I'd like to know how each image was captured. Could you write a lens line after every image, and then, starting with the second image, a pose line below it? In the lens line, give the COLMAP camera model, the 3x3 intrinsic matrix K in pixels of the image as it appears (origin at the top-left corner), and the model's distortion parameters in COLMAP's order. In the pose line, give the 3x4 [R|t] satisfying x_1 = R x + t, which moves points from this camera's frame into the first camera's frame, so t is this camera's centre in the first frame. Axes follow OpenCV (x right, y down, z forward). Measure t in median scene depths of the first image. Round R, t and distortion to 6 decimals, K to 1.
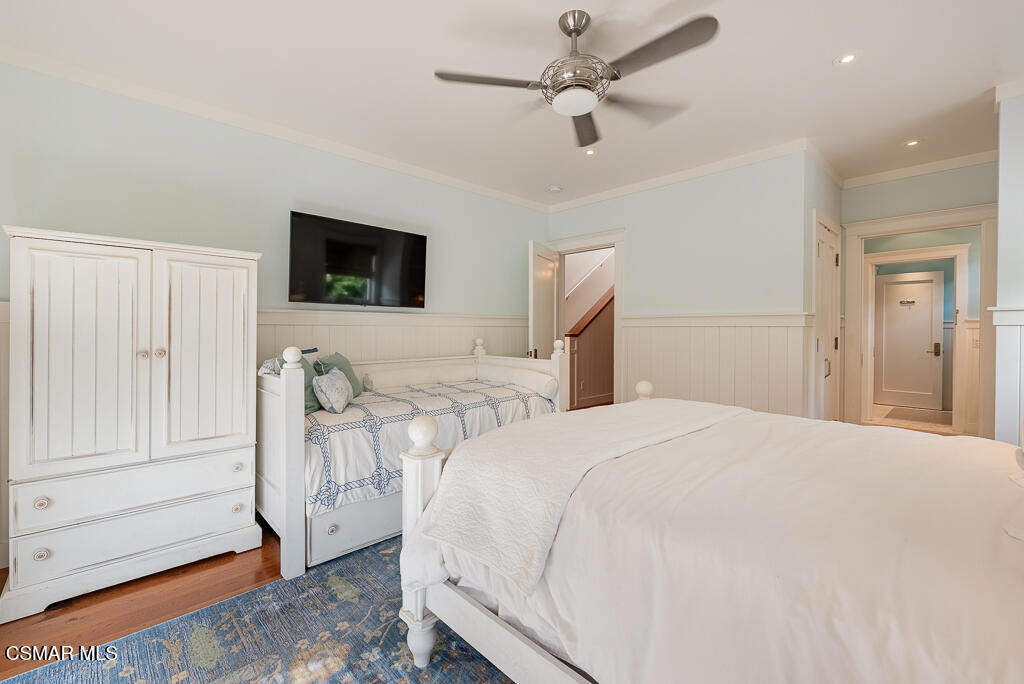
lens RADIAL K [[437.8, 0, 514.2], [0, 437.8, 332.7], [0, 0, 1]] dist [-0.000838, 0.000067]
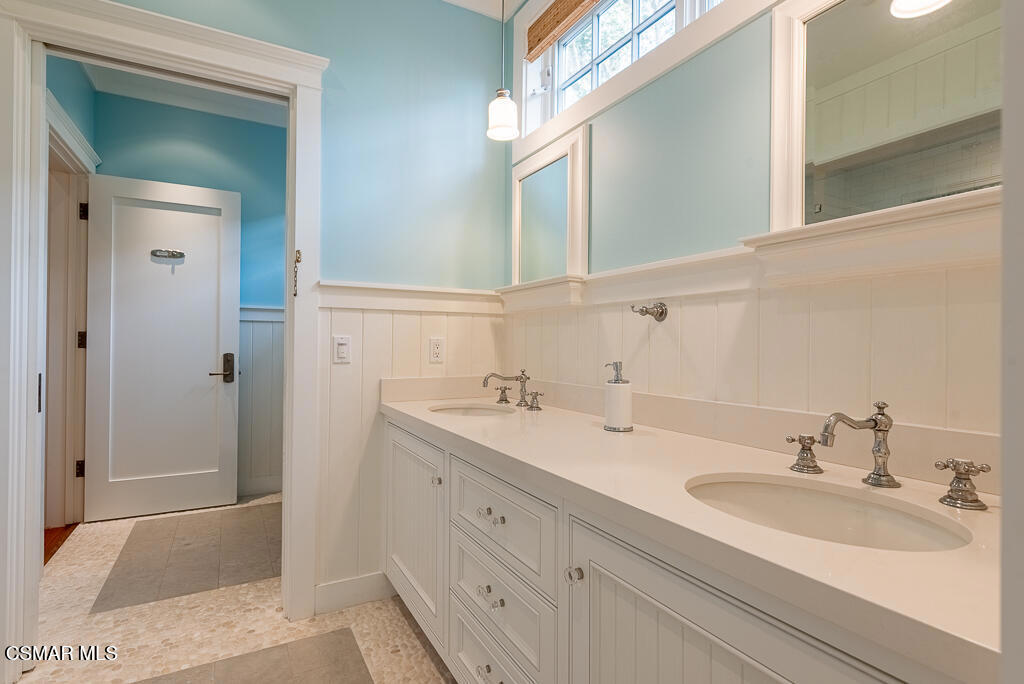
lens RADIAL K [[507.3, 0, 510.2], [0, 507.3, 341.2], [0, 0, 1]] dist [0.000188, 0.000265]
pose [[0.254891, 0.003969, 0.966962, 0.546092], [0.003066, 0.999983, -0.004913, 0.014259], [-0.966965, 0.004217, 0.254875, 0.597166]]
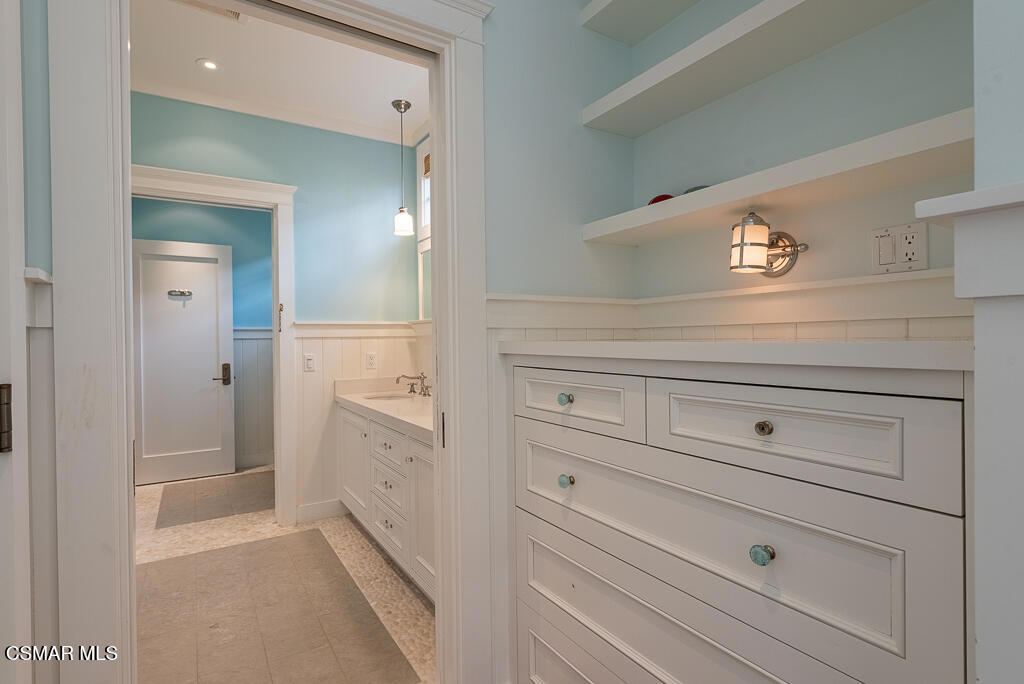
lens RADIAL K [[507.3, 0, 515.6], [0, 507.3, 340.2], [0, 0, 1]] dist [0.000188, 0.000265]
pose [[0.196015, -0.009982, 0.980550, 0.358619], [0.024616, 0.999683, 0.005256, -0.002999], [-0.980292, 0.023107, 0.196199, 0.470979]]
